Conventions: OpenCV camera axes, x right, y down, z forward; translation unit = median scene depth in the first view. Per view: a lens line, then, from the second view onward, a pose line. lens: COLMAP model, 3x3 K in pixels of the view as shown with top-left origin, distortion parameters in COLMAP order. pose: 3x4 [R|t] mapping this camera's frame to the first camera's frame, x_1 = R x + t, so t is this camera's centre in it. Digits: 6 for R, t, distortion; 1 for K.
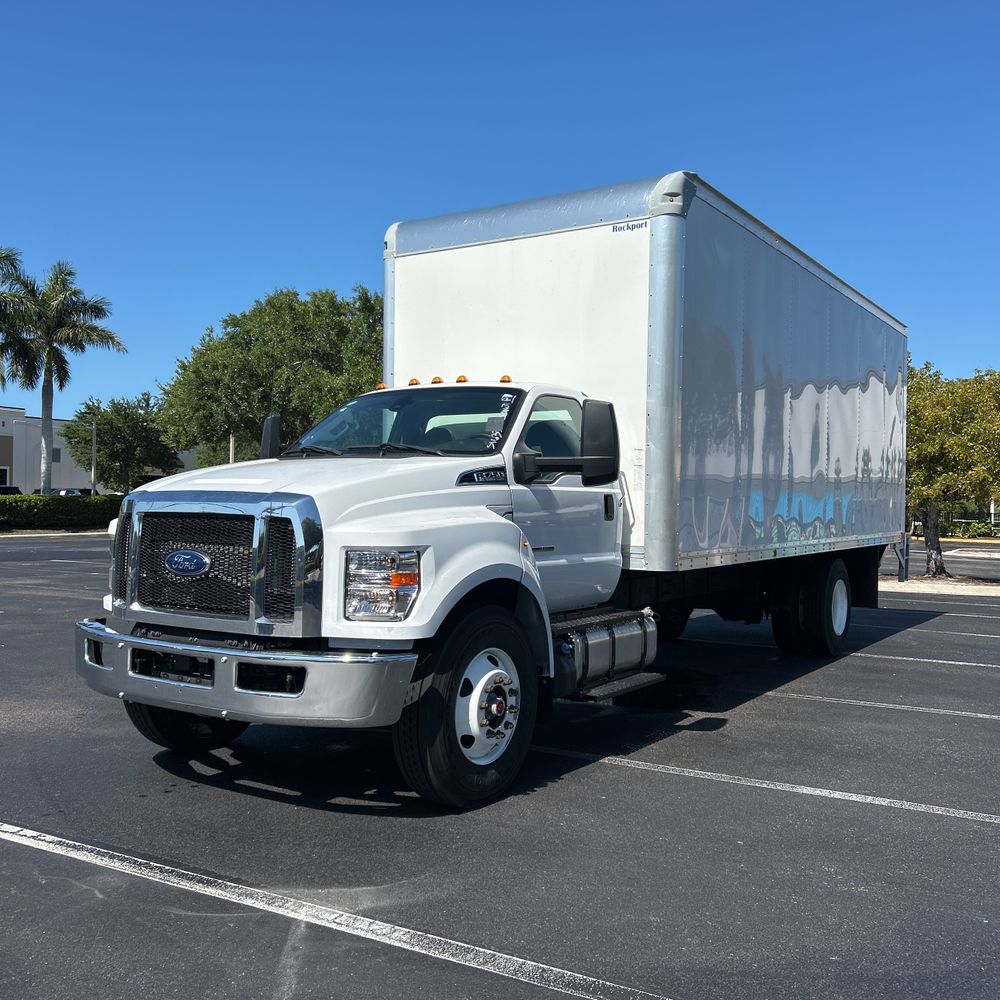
lens RADIAL K [[991.6, 0, 499.7], [0, 991.6, 514.7], [0, 0, 1]] dist [0.040130, -0.008191]
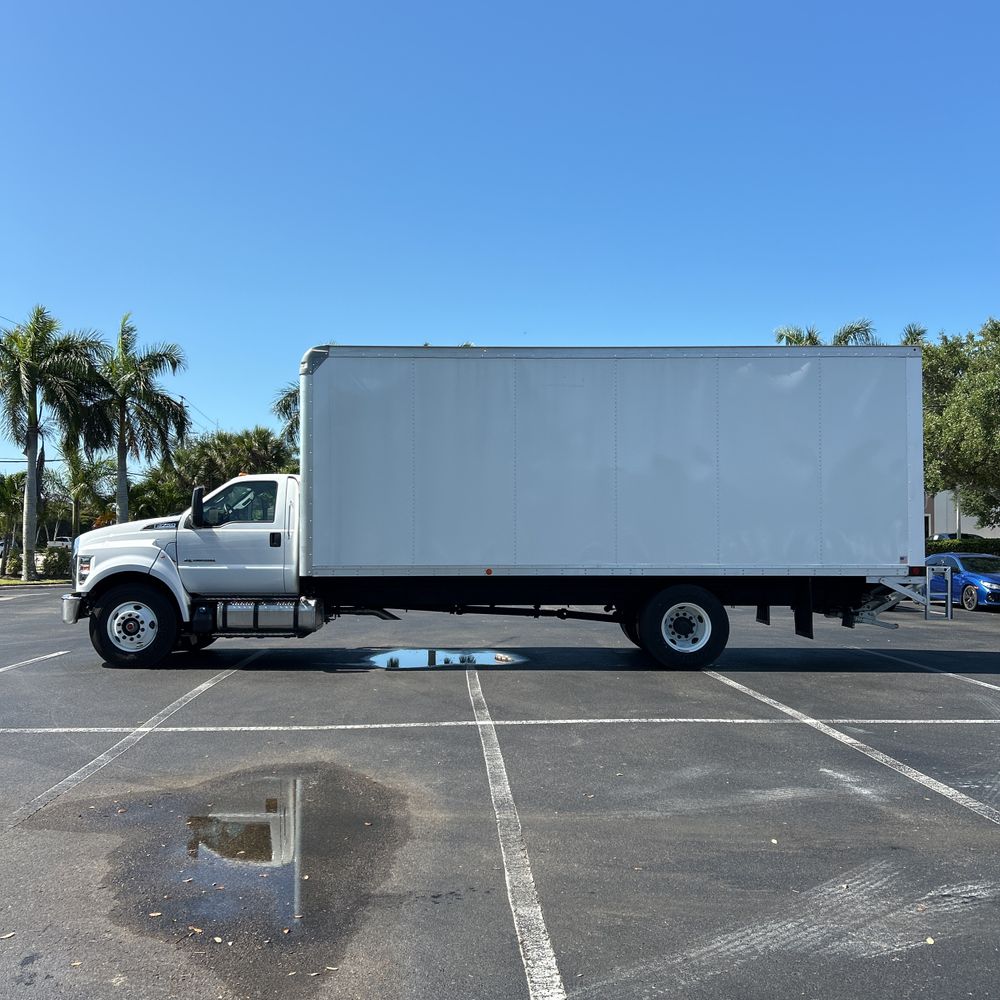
lens RADIAL K [[991.6, 0, 499.7], [0, 991.6, 514.7], [0, 0, 1]] dist [0.040130, -0.008191]
pose [[0.544514, -0.037502, -0.837913, 2.025179], [-0.002002, 0.998939, -0.046010, 0.032554], [0.838749, 0.026731, 0.543861, 0.382682]]
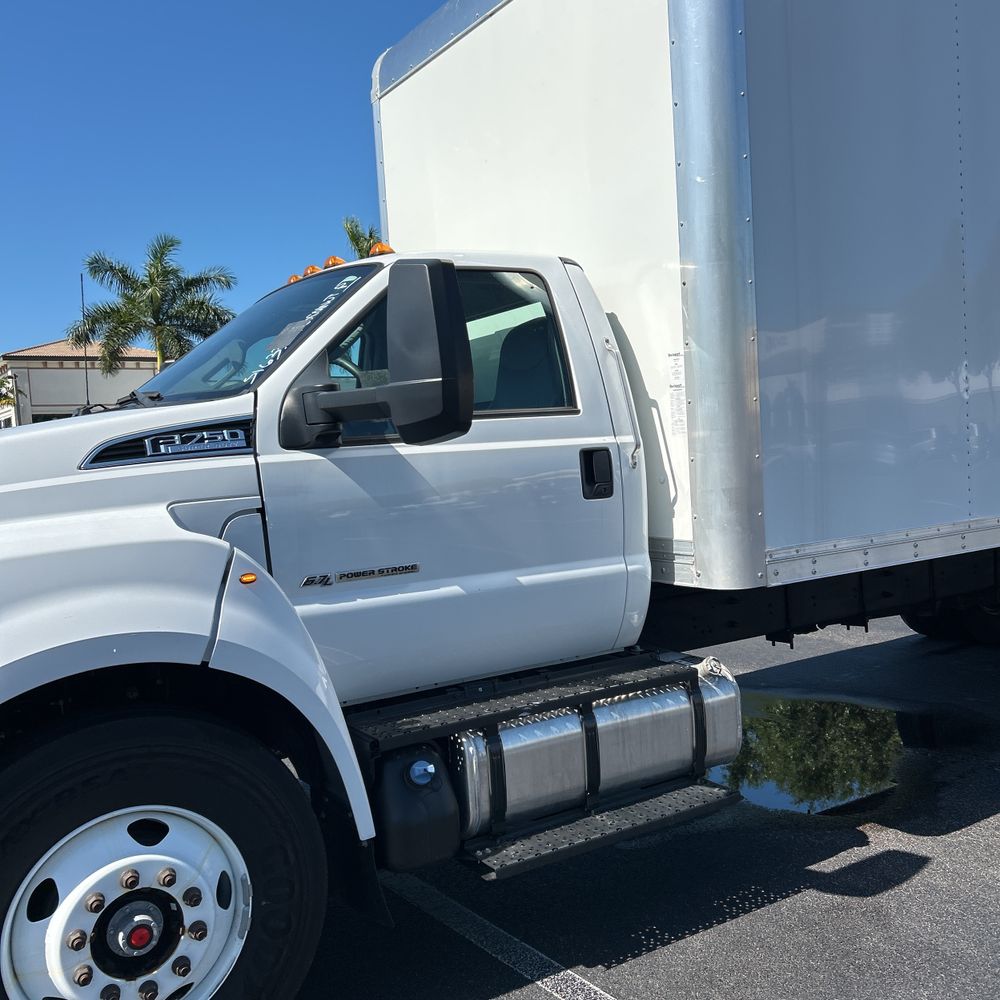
lens RADIAL K [[991.6, 0, 499.7], [0, 991.6, 514.7], [0, 0, 1]] dist [0.040130, -0.008191]
pose [[0.907491, -0.042278, -0.417939, 0.304505], [0.066281, 0.996871, 0.043078, -0.012215], [0.414810, -0.066795, 0.907453, 0.548954]]
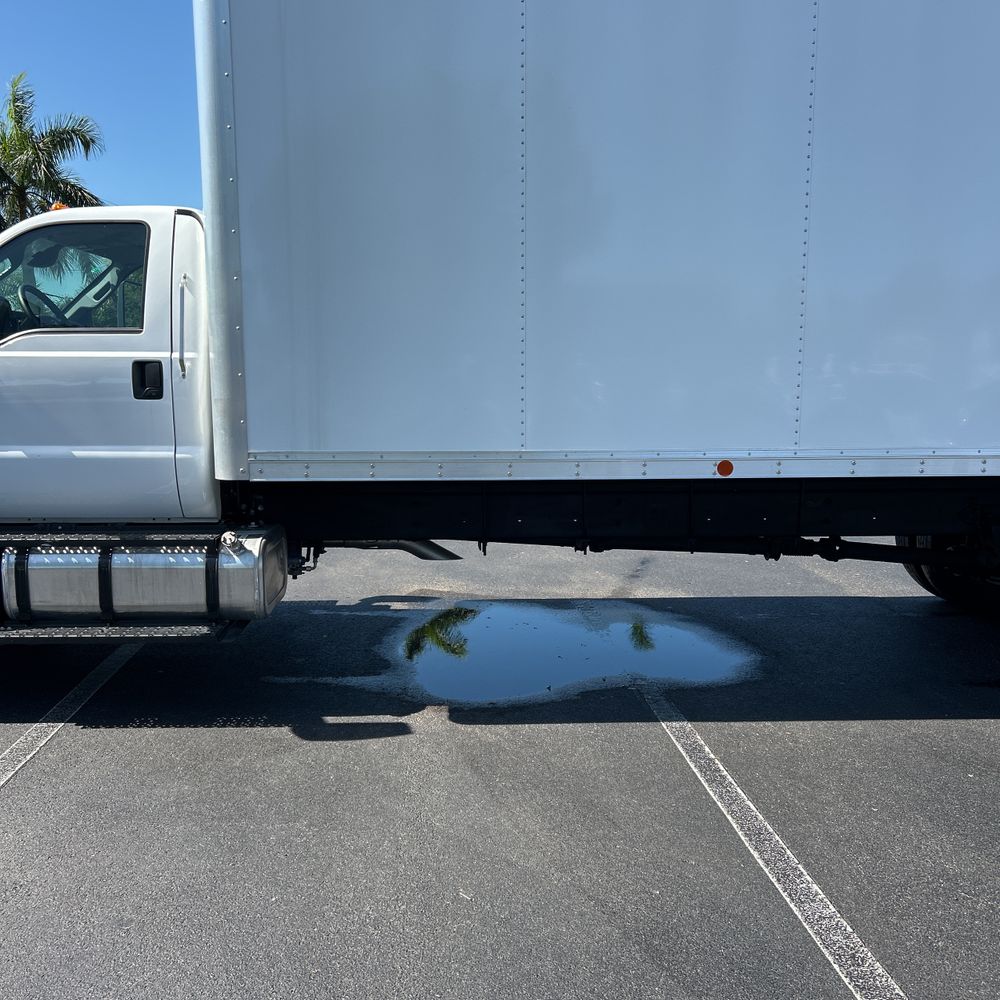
lens RADIAL K [[988.6, 0, 494.6], [0, 988.6, 525.2], [0, 0, 1]] dist [0.088200, -0.125019]
pose [[0.565194, 0.108737, -0.817761, 0.889263], [-0.000915, 0.991357, 0.131188, 0.001665], [0.824958, -0.073398, 0.560408, 0.873596]]
